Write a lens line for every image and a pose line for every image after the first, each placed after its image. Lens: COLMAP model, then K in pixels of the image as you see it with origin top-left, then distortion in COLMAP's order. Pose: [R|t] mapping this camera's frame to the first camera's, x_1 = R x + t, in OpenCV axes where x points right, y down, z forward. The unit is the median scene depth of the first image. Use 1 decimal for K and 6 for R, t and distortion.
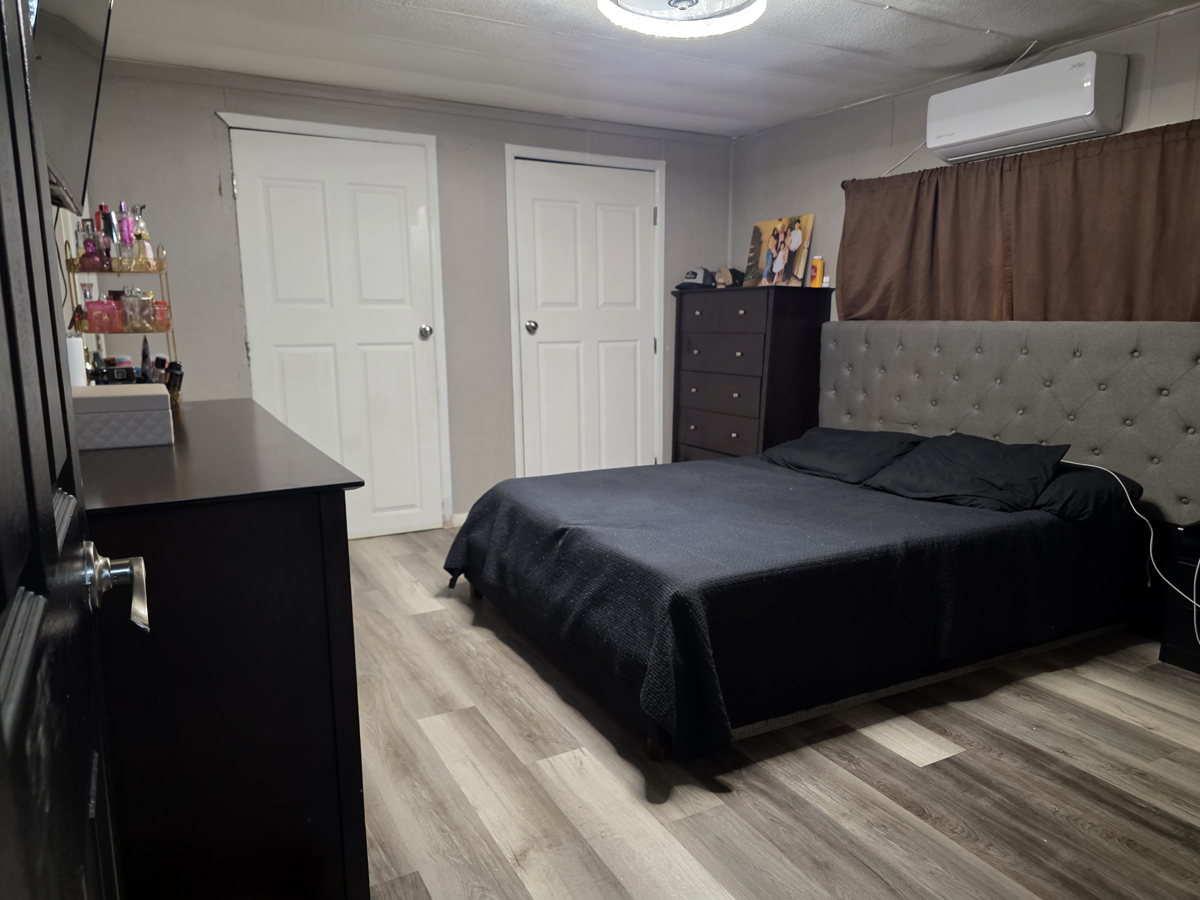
lens RADIAL K [[806.8, 0, 595.2], [0, 806.8, 448.7], [0, 0, 1]] dist [0.067191, -0.064795]
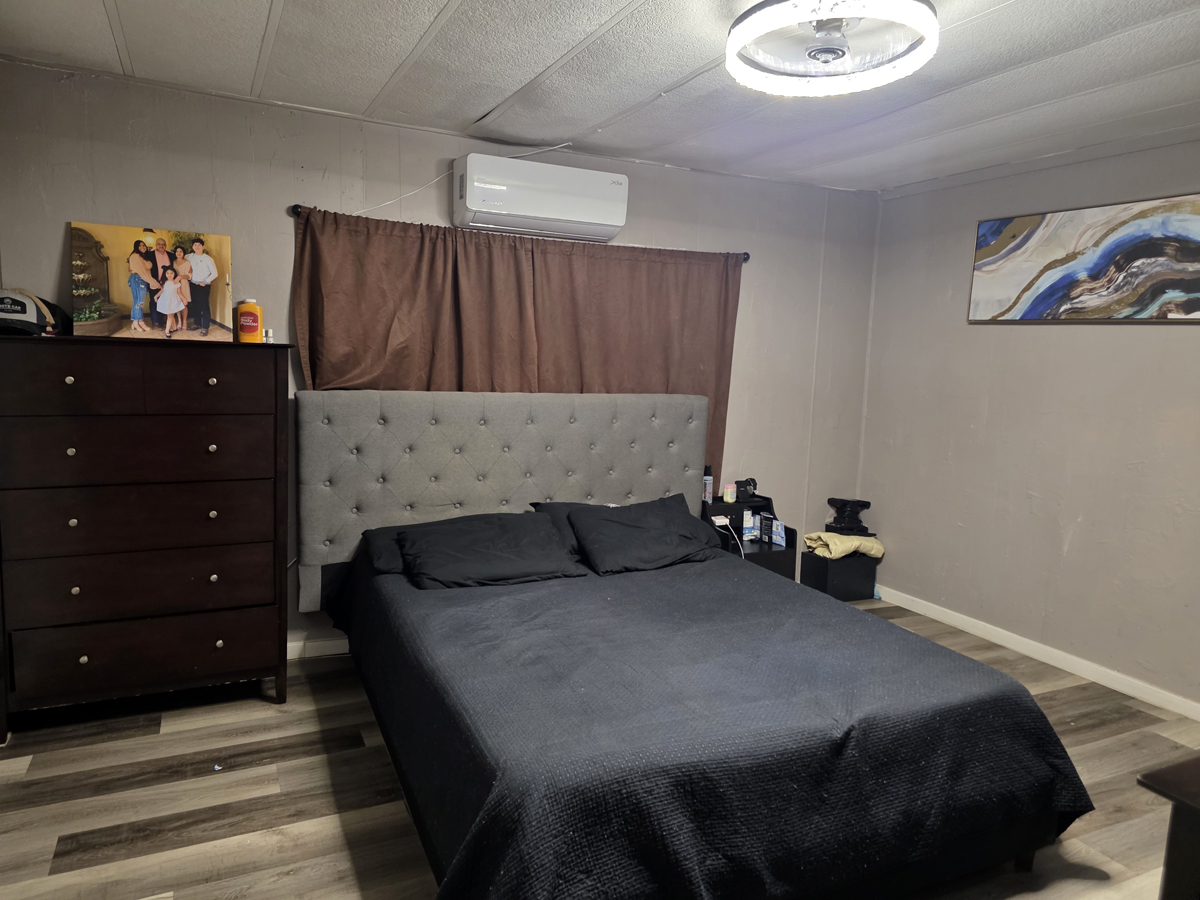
lens RADIAL K [[806.8, 0, 597.4], [0, 806.8, 451.2], [0, 0, 1]] dist [0.067191, -0.064795]
pose [[0.048895, -0.121669, 0.991366, -0.420479], [0.130888, 0.984774, 0.114404, -0.145775], [-0.990191, 0.124164, 0.064075, 0.661418]]
